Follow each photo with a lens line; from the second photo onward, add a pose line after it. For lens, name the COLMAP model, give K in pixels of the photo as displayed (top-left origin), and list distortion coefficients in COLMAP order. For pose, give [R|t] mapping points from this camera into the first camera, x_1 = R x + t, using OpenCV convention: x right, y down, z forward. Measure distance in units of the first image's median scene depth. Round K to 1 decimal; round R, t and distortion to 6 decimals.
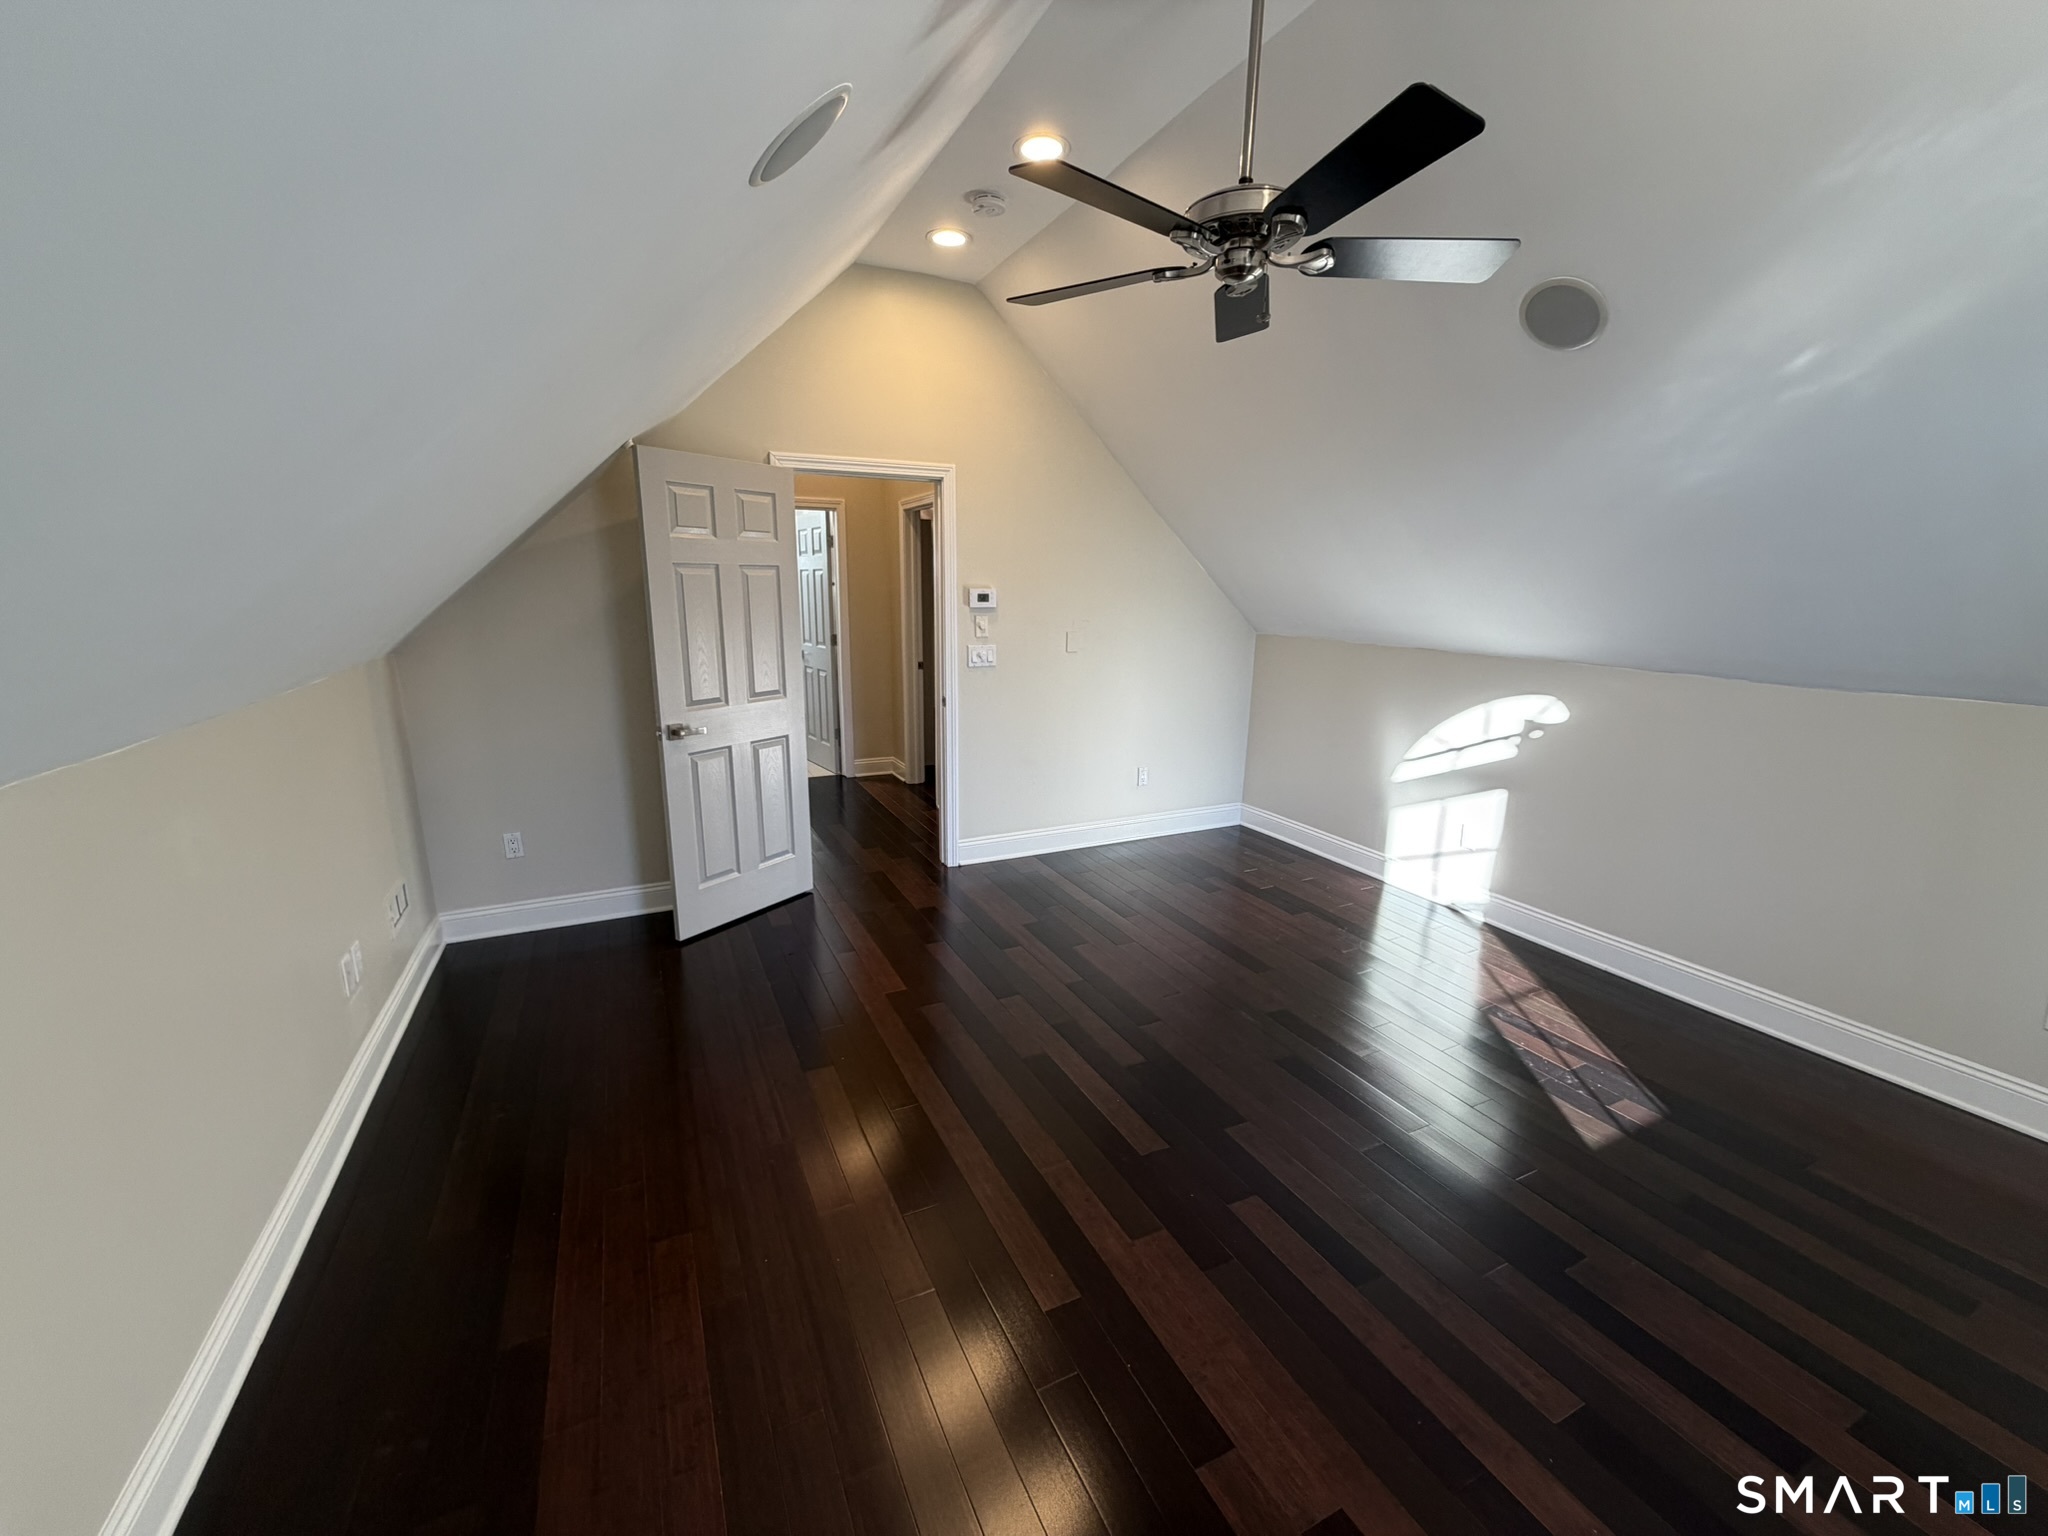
lens RADIAL K [[807.9, 0, 1011.5], [0, 807.9, 775.2], [0, 0, 1]] dist [-0.000250, 0.000021]
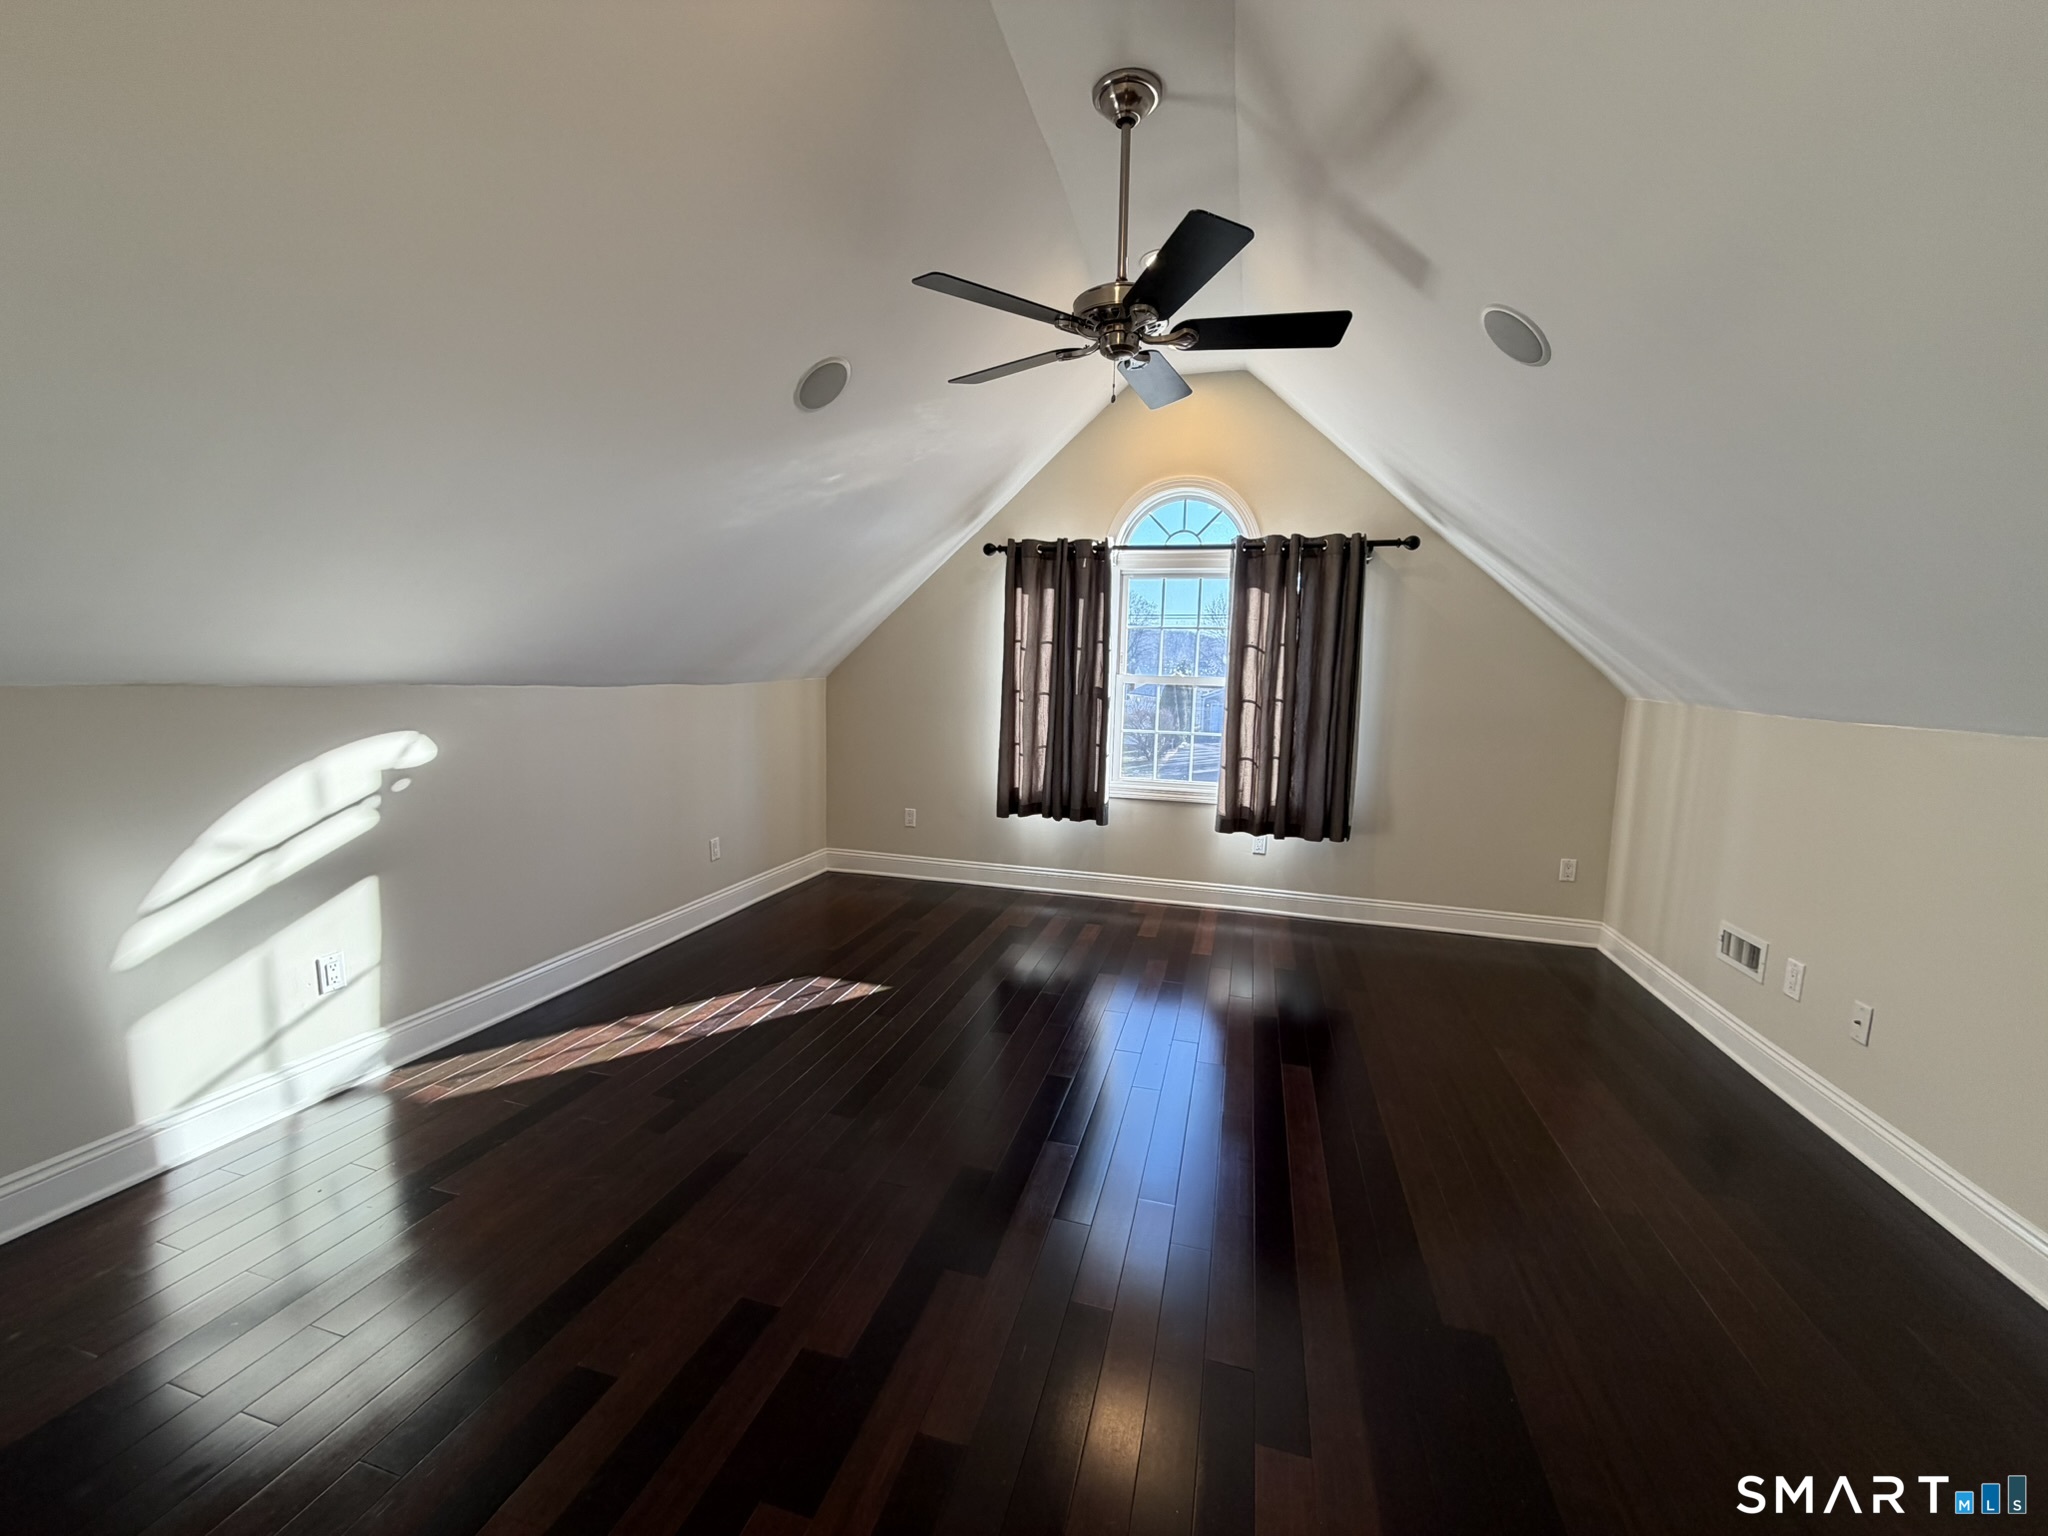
lens RADIAL K [[818.0, 0, 1014.5], [0, 818.0, 767.8], [0, 0, 1]] dist [-0.000447, -0.000045]
pose [[-0.753676, -0.105955, 0.648649, -0.244294], [0.118939, 0.948638, 0.293154, -0.210941], [-0.646394, 0.298093, -0.702364, 1.123752]]
